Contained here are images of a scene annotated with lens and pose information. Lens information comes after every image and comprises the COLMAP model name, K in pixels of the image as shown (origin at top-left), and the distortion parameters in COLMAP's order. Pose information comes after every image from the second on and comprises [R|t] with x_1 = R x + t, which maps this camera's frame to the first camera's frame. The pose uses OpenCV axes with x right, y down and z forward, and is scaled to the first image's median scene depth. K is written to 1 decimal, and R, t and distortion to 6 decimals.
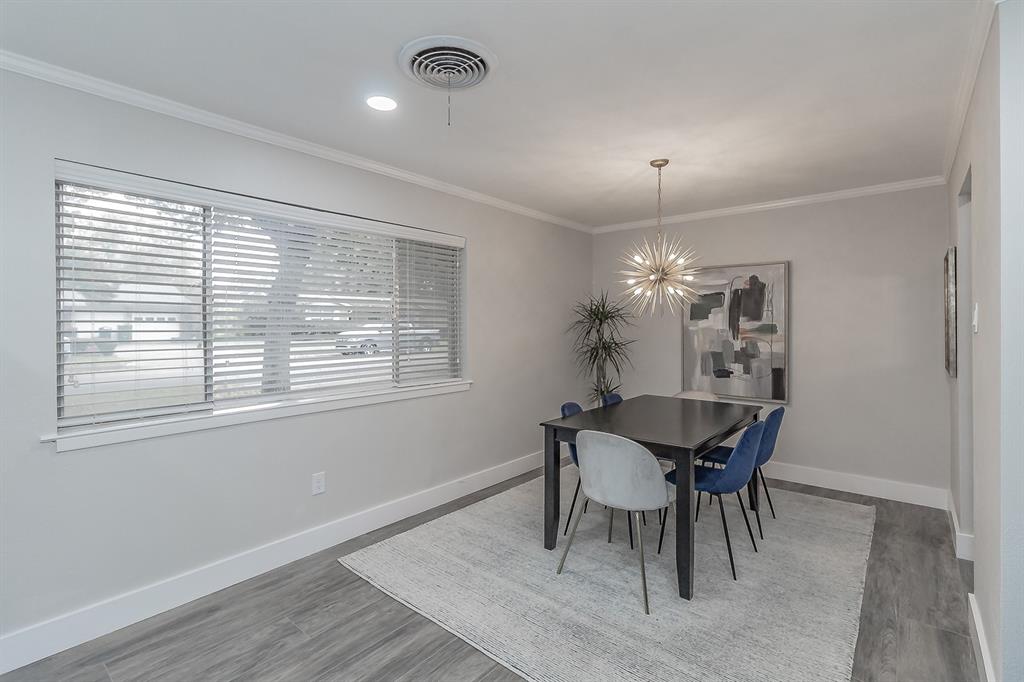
lens RADIAL K [[475.3, 0, 512.2], [0, 475.3, 324.7], [0, 0, 1]] dist [0.003418, -0.002440]
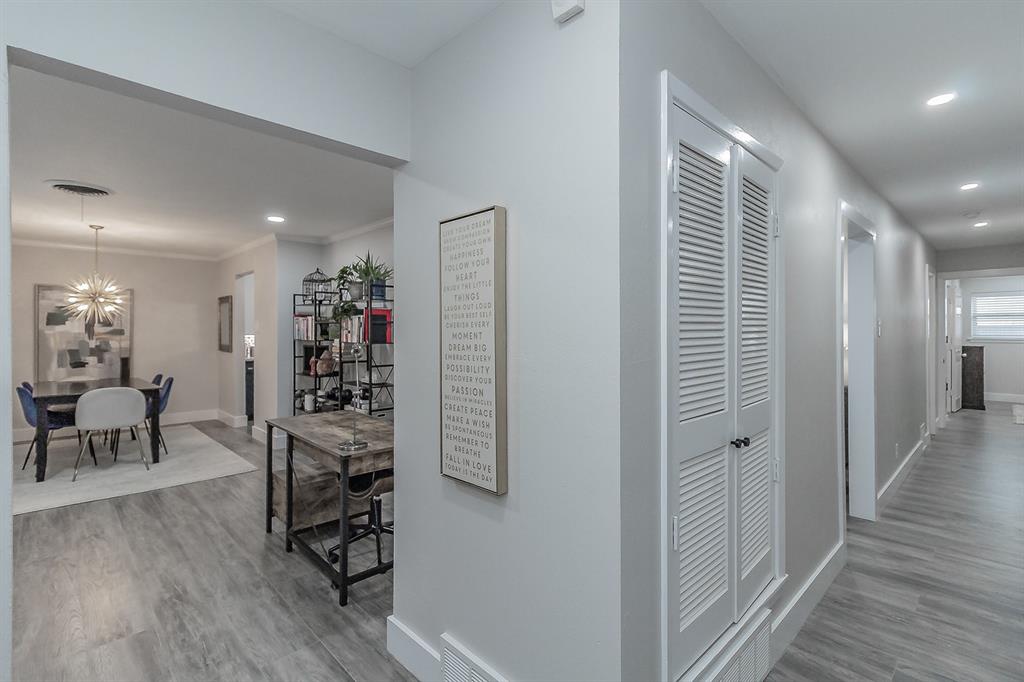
lens RADIAL K [[475.3, 0, 513.4], [0, 475.3, 326.7], [0, 0, 1]] dist [0.003418, -0.002440]
pose [[0.097399, 0.009632, 0.995199, -0.826336], [0.000305, 0.999953, -0.009708, 0.006575], [-0.995245, 0.001249, 0.097391, -0.393613]]
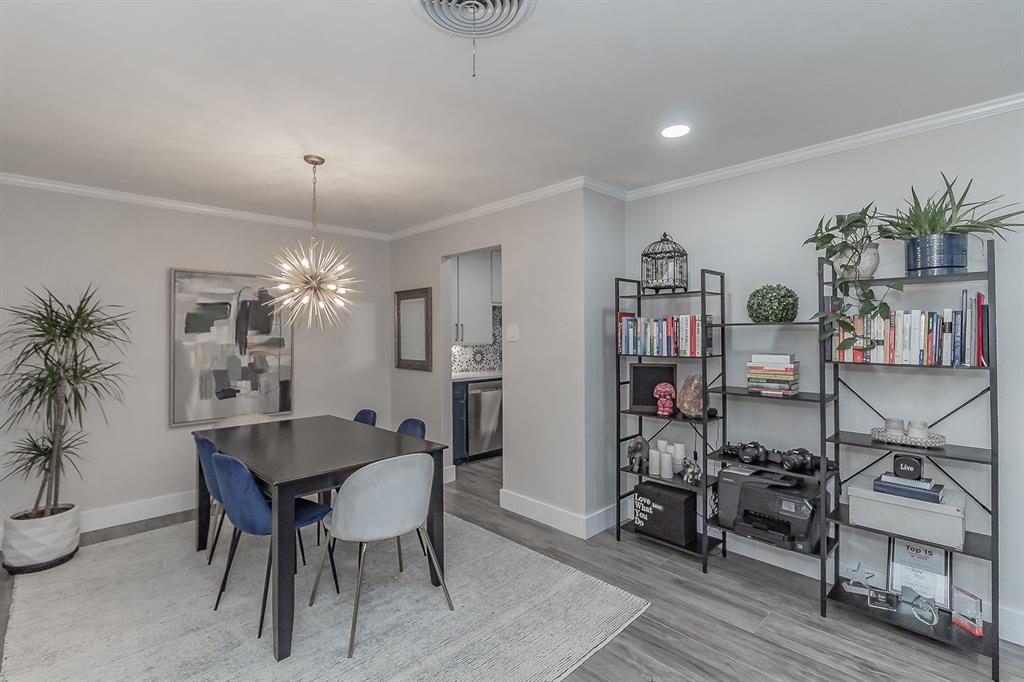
lens RADIAL K [[475.3, 0, 506.9], [0, 475.3, 331.2], [0, 0, 1]] dist [0.003418, -0.002440]
pose [[0.111888, 0.008316, 0.993686, -0.395097], [0.006236, 0.999939, -0.009070, -0.002945], [-0.993701, 0.007212, 0.111830, 0.391321]]
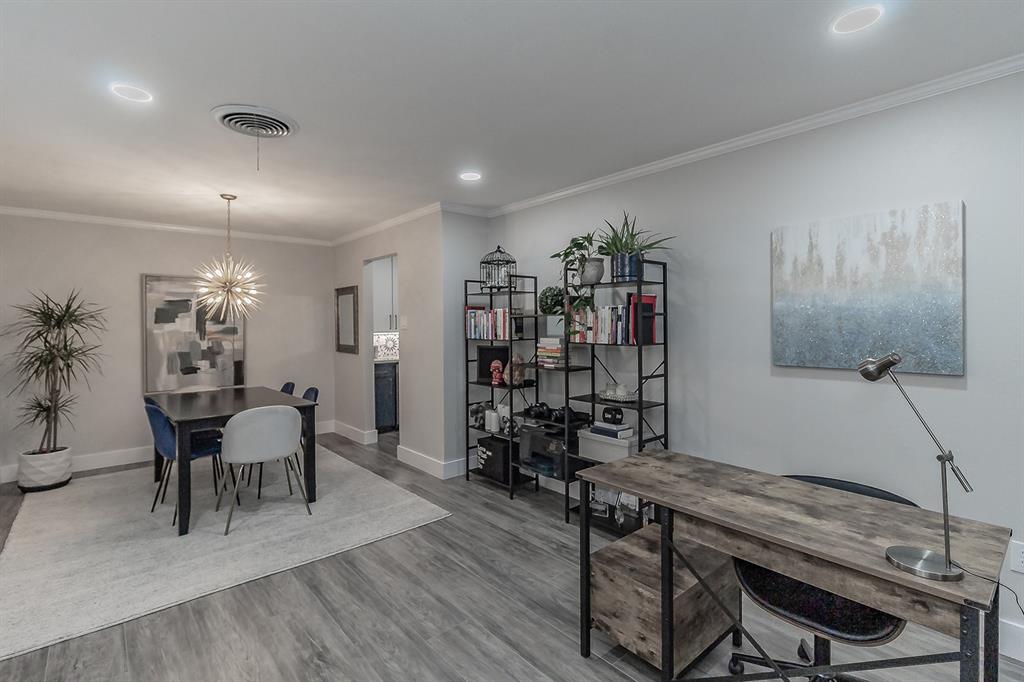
lens RADIAL K [[475.3, 0, 508.9], [0, 475.3, 328.5], [0, 0, 1]] dist [0.003418, -0.002440]
pose [[0.159354, -0.009110, 0.987180, -0.580067], [0.009452, 0.999926, 0.007701, 0.000197], [-0.987176, 0.008104, 0.159428, 0.061981]]
